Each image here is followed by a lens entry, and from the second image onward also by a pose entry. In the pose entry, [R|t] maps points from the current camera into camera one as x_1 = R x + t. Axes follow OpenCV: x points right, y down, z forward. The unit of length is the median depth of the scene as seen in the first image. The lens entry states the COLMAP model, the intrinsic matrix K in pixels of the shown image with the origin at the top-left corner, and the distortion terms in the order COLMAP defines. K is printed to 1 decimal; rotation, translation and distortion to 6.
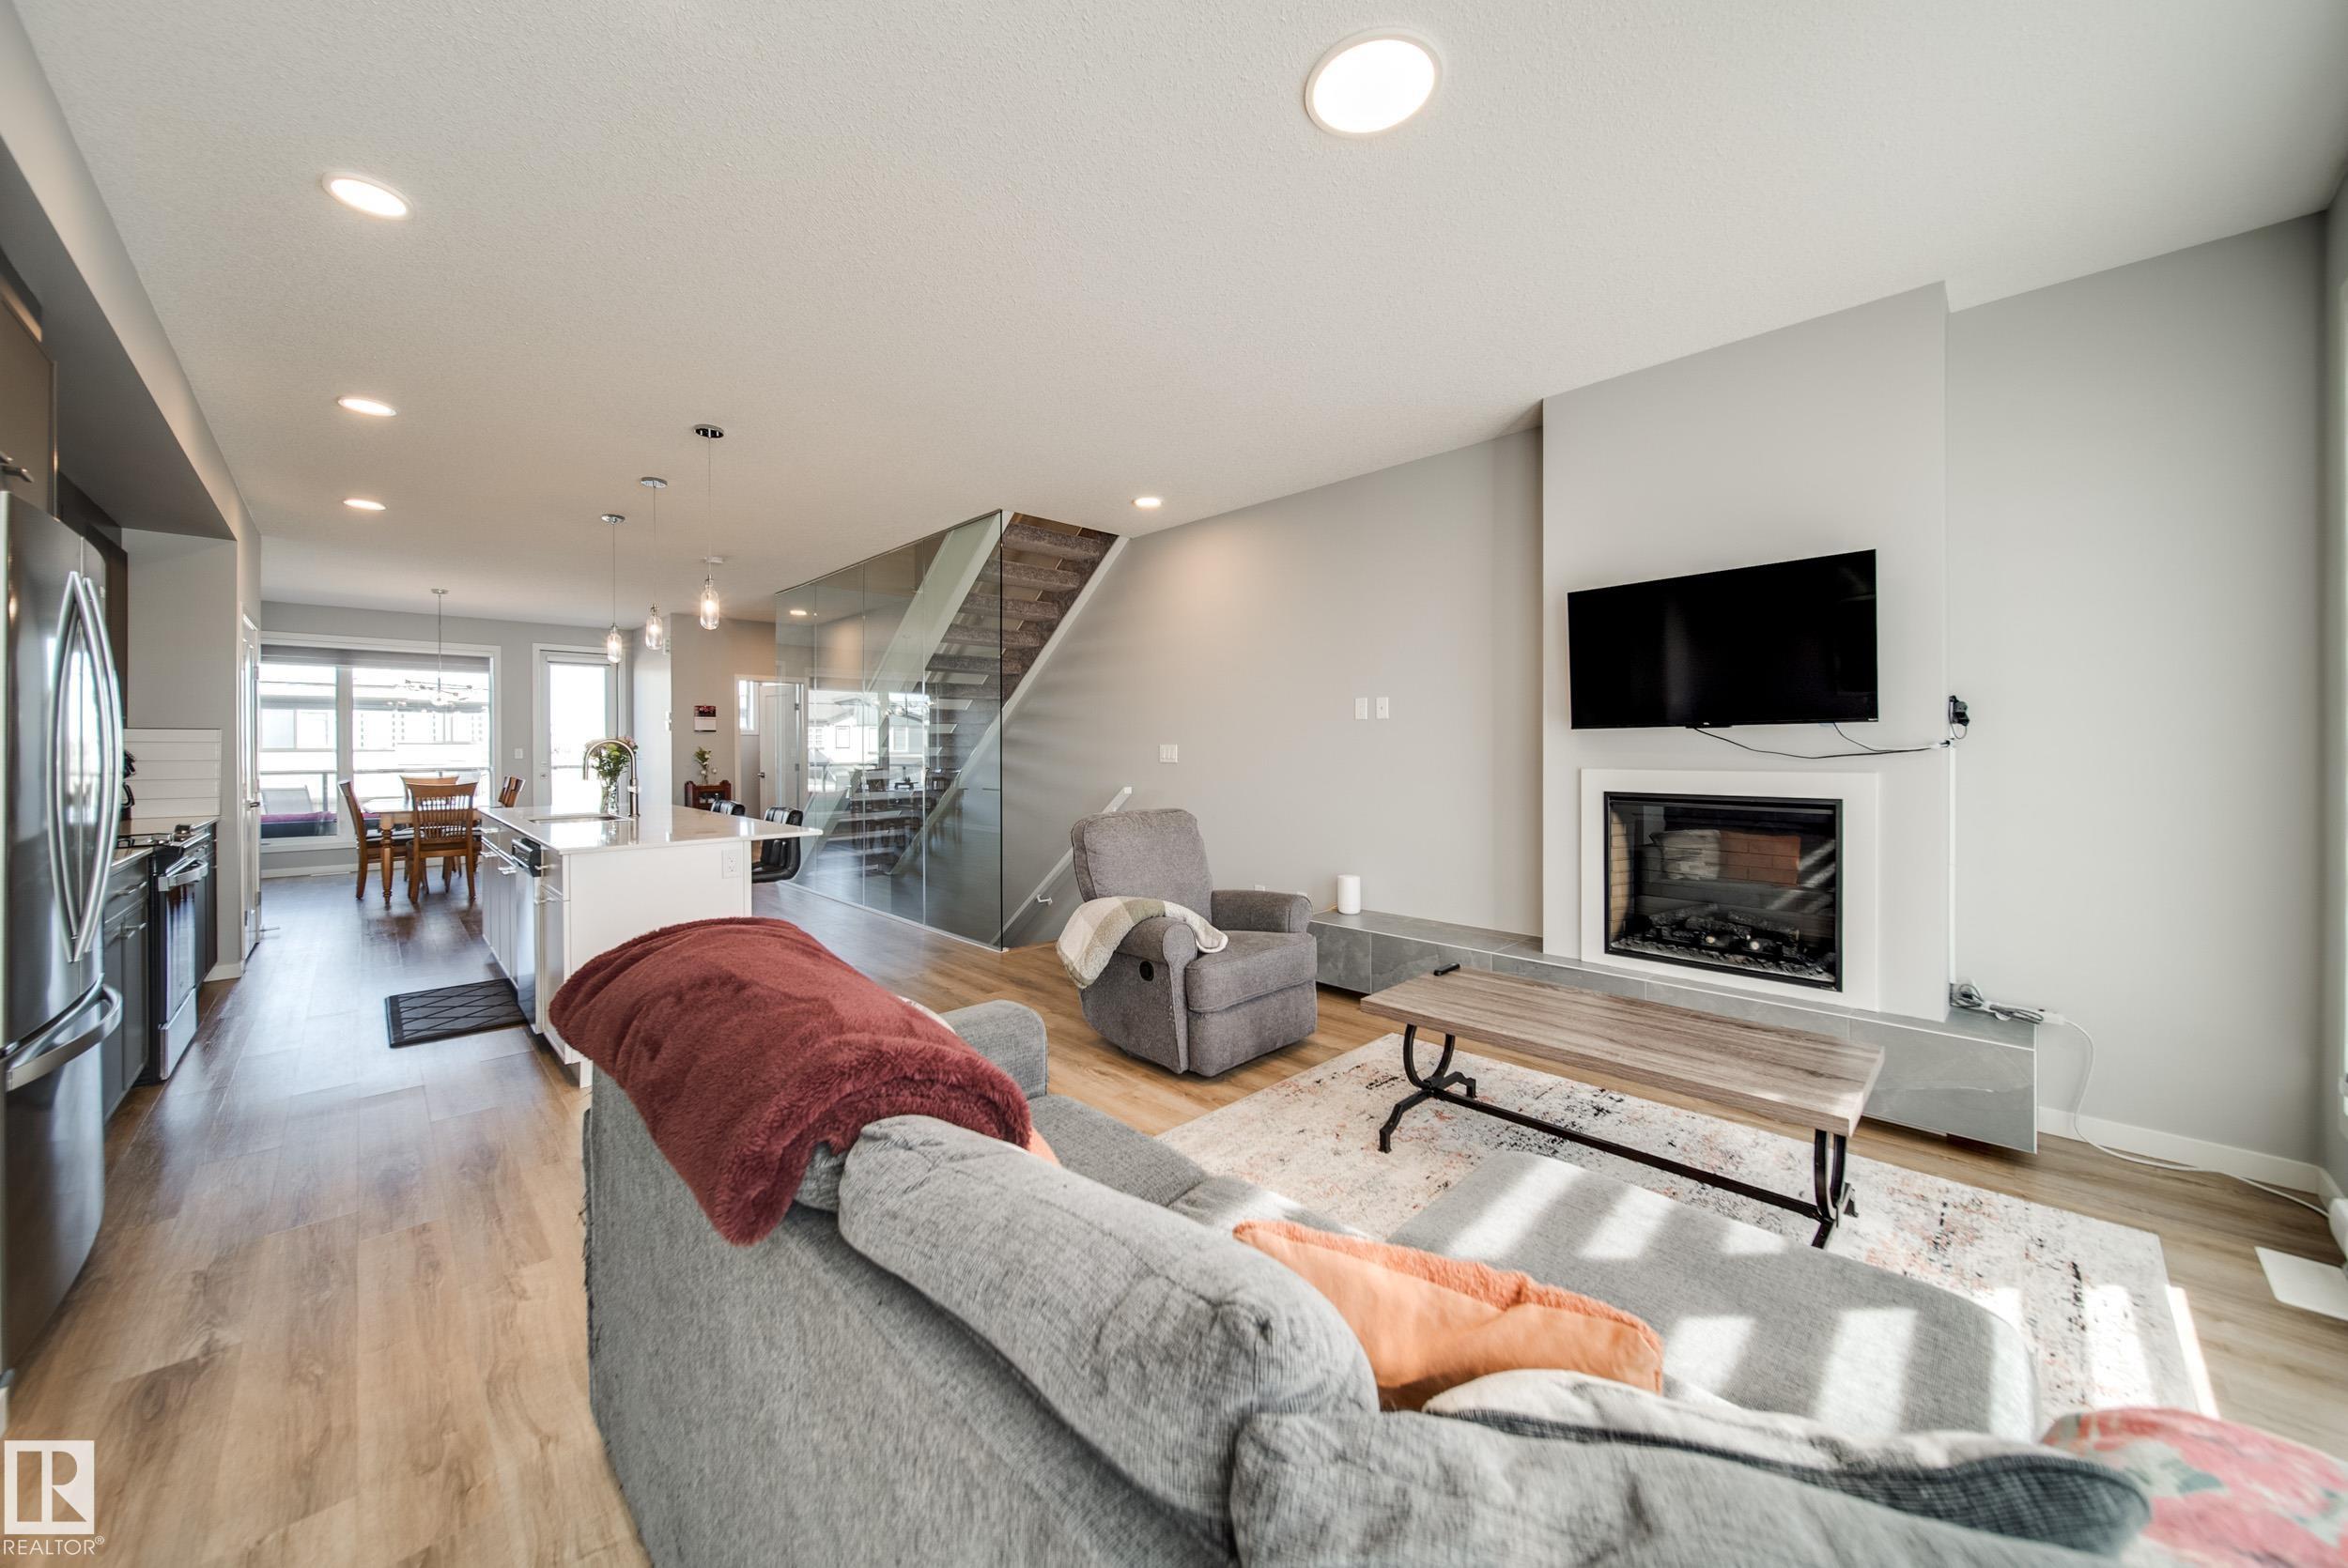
lens RADIAL K [[840.8, 0, 1180.8], [0, 840.8, 751.5], [0, 0, 1]] dist [-0.000144, -0.001622]
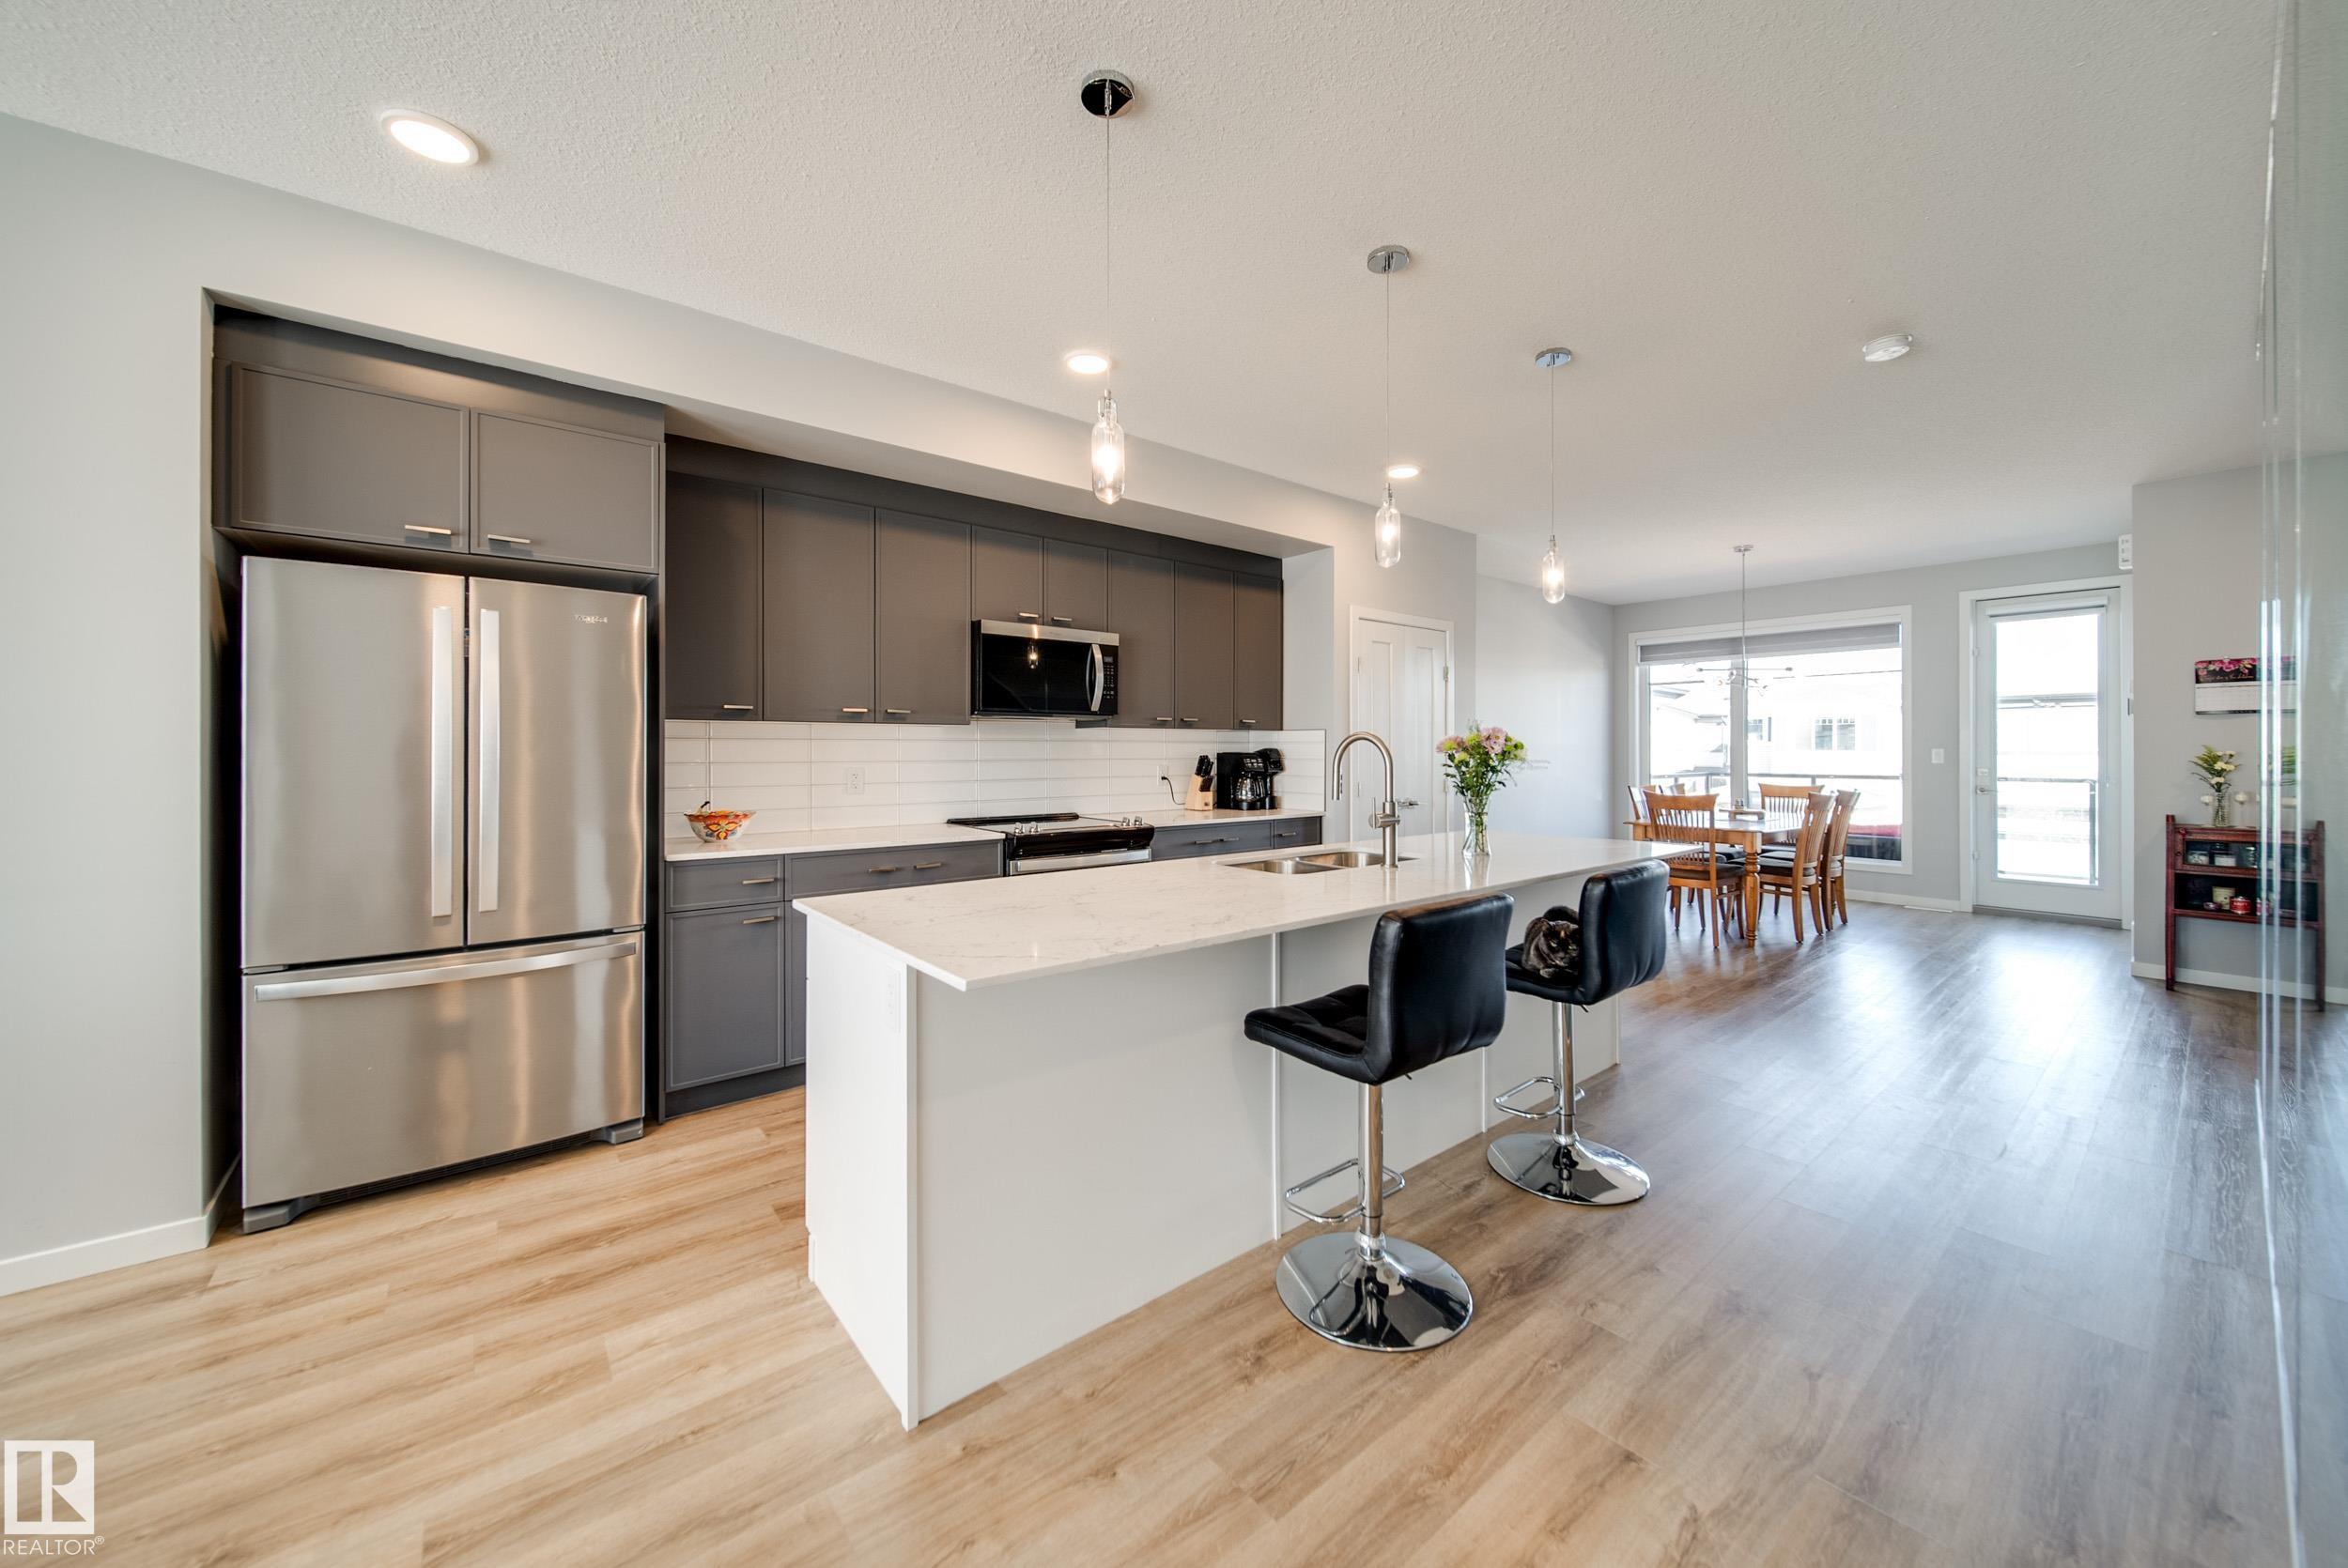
lens RADIAL K [[840.8, 0, 1169.0], [0, 840.8, 755.7], [0, 0, 1]] dist [-0.000144, -0.001622]
pose [[-0.097208, 0.008669, -0.995226, -0.044053], [-0.005296, 0.999943, 0.009228, -0.001718], [0.995250, 0.006168, -0.097156, 0.555370]]
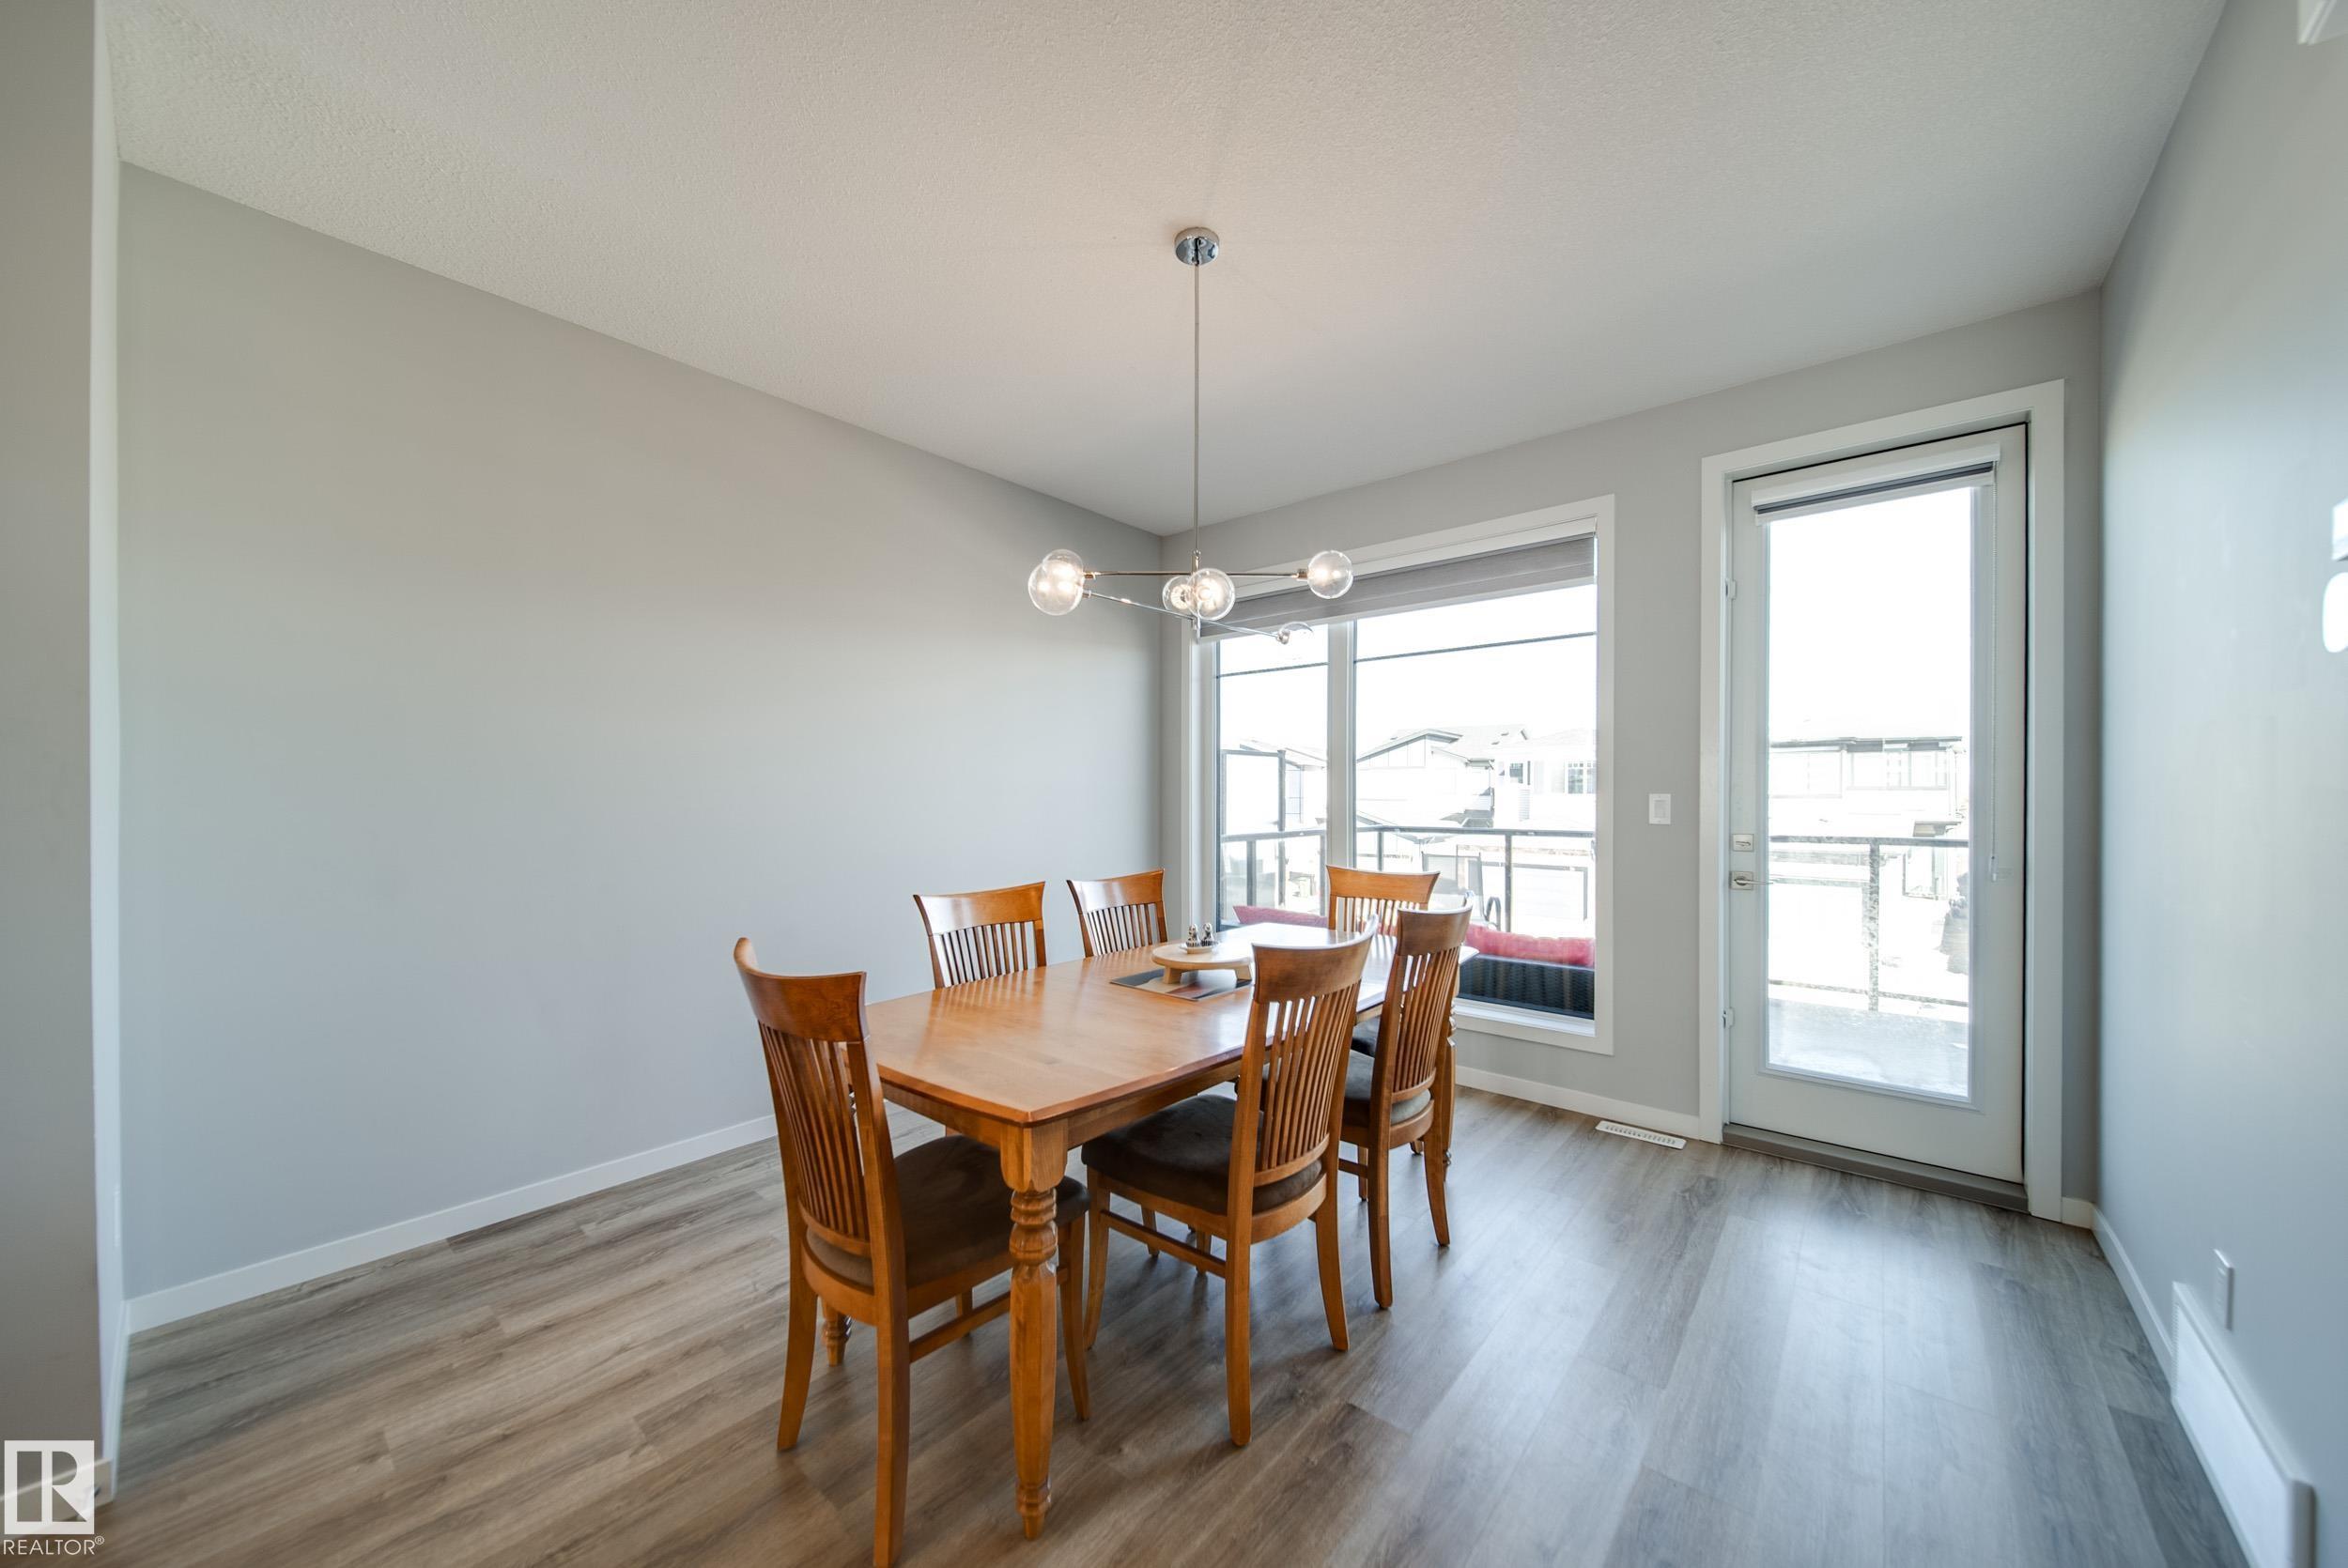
lens RADIAL K [[840.8, 0, 1175.5], [0, 840.8, 807.9], [0, 0, 1]] dist [-0.000144, -0.001622]
pose [[0.080245, 0.015307, -0.996658, -0.607981], [-0.005700, 0.999873, 0.014897, -0.003365], [0.996759, 0.004486, 0.080322, 1.003603]]
